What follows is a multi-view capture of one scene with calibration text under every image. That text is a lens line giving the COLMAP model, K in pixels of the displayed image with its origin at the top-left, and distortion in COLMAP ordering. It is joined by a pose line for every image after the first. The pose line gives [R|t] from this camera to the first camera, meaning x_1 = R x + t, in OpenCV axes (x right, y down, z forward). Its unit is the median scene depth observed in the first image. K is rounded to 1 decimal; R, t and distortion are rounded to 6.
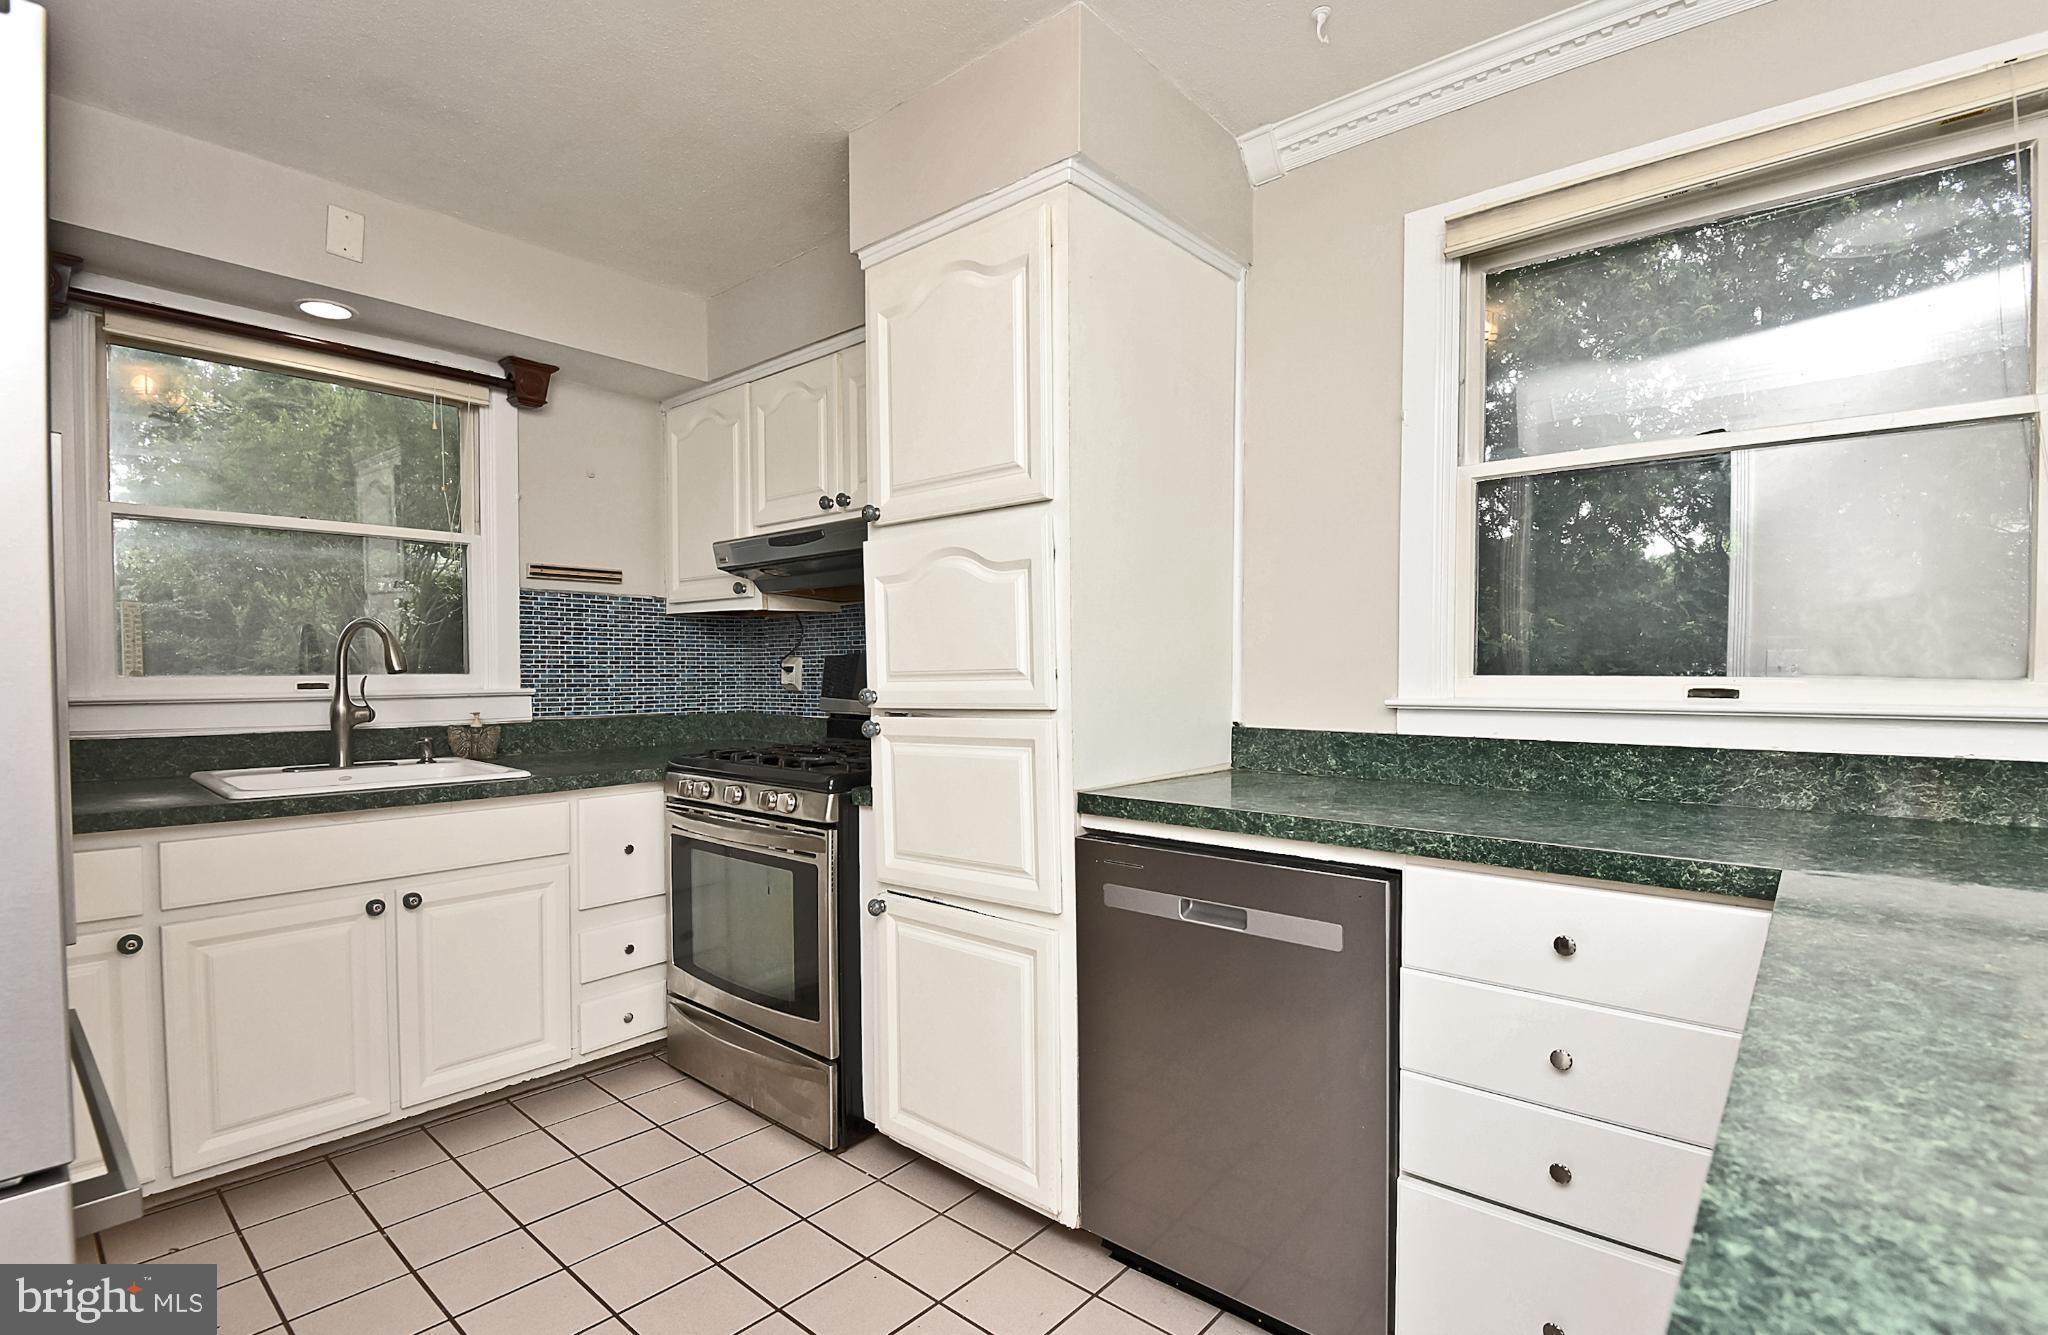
lens RADIAL K [[922.3, 0, 1014.7], [0, 922.3, 676.2], [0, 0, 1]] dist [0.016491, -0.021690]
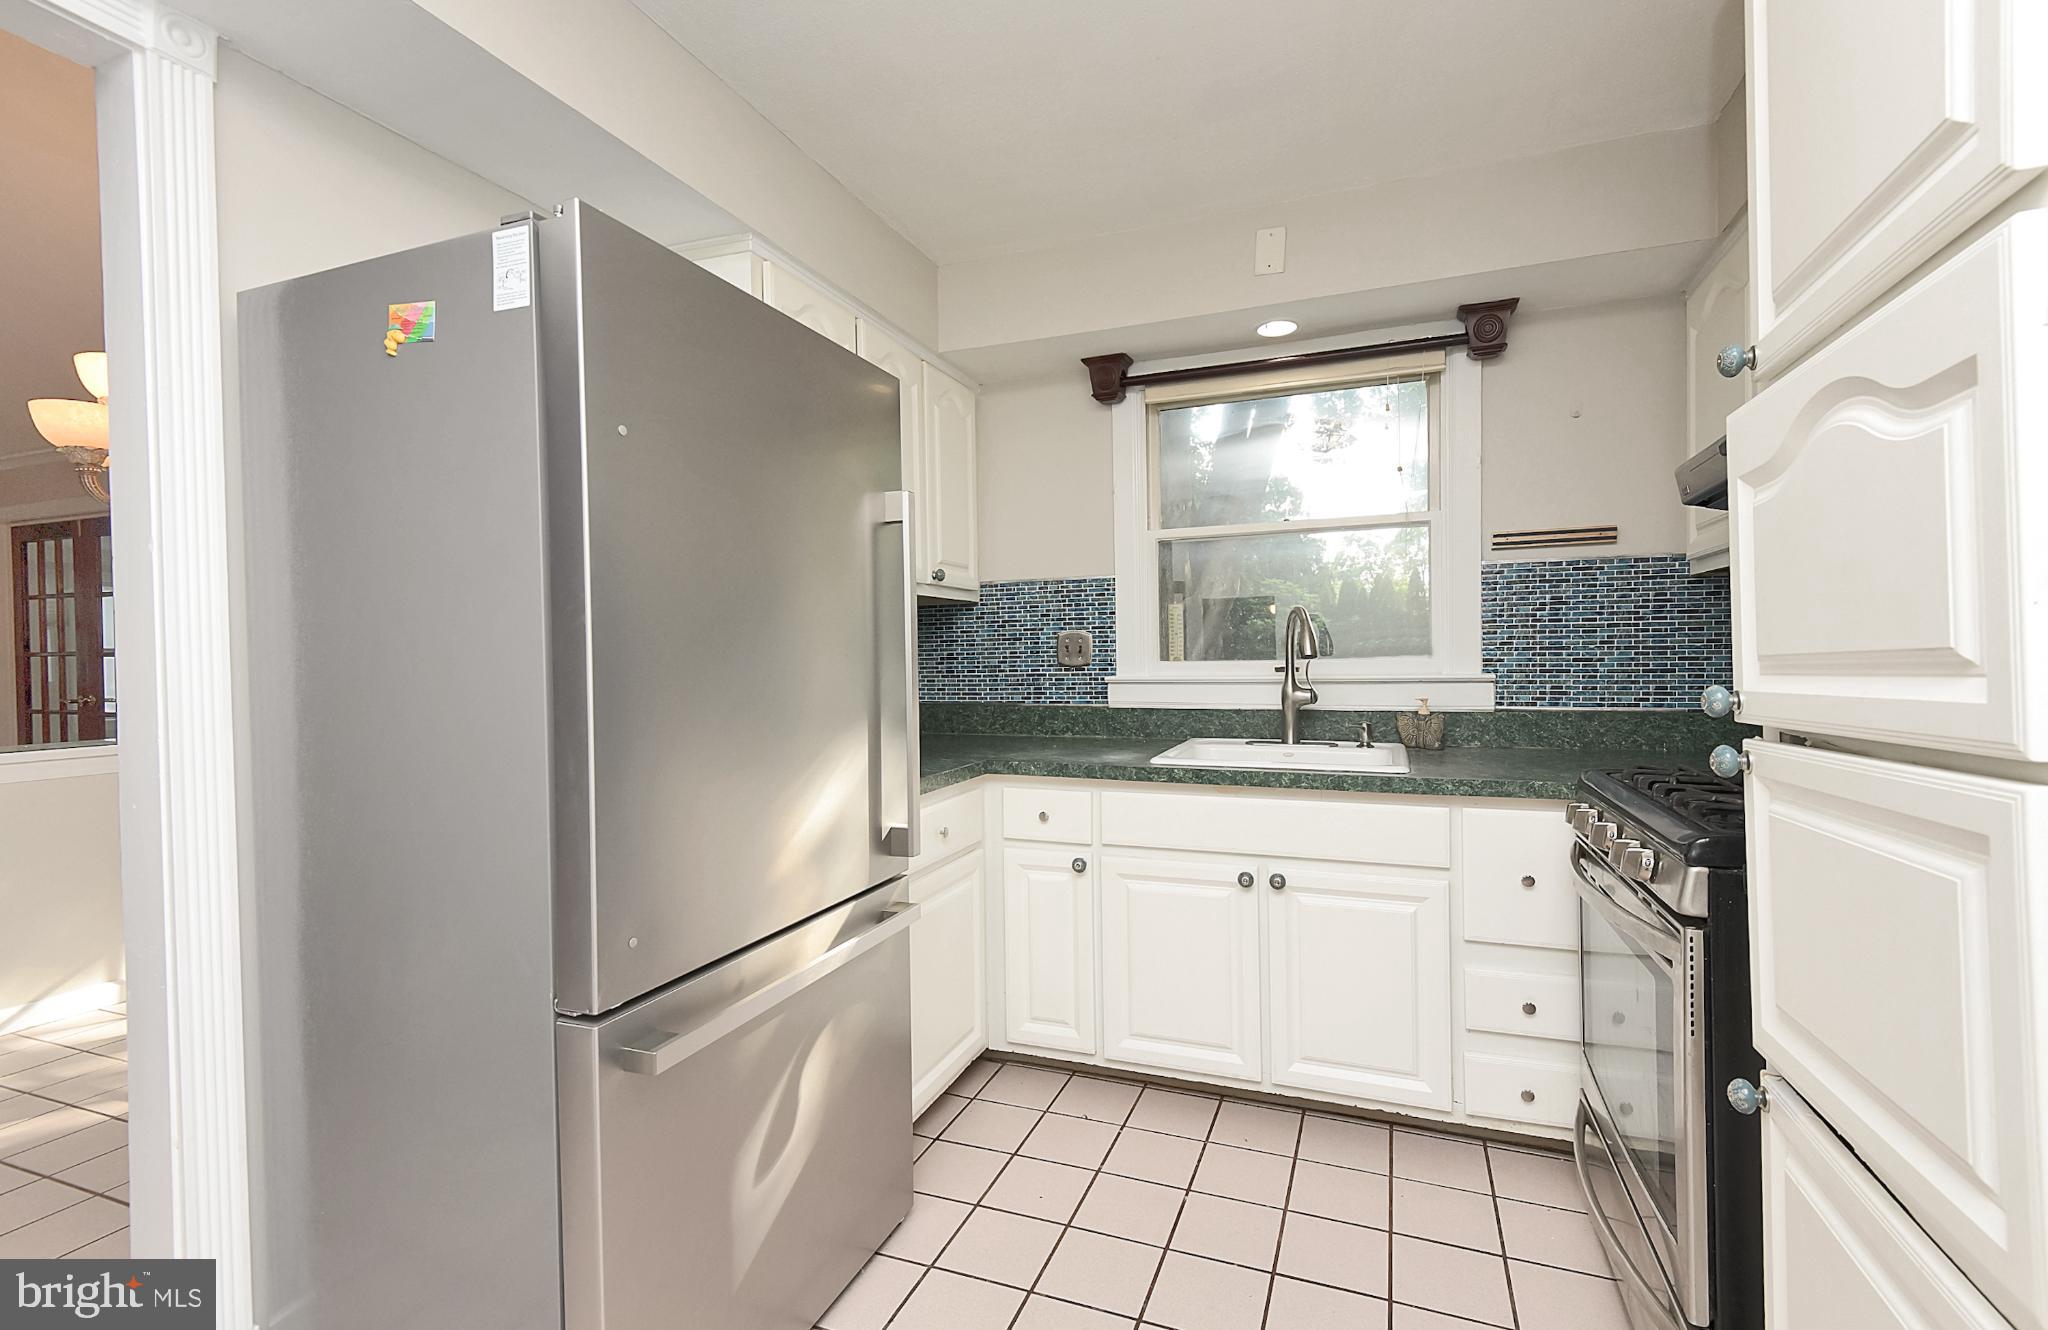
lens RADIAL K [[891.7, 0, 1024.0], [0, 891.7, 665.0], [0, 0, 1]] dist [0.020859, -0.018569]
pose [[0.349764, 0.004947, -0.936825, 0.145798], [0.003894, 0.999970, 0.006734, -0.003285], [0.936830, -0.006003, 0.349735, 0.332391]]
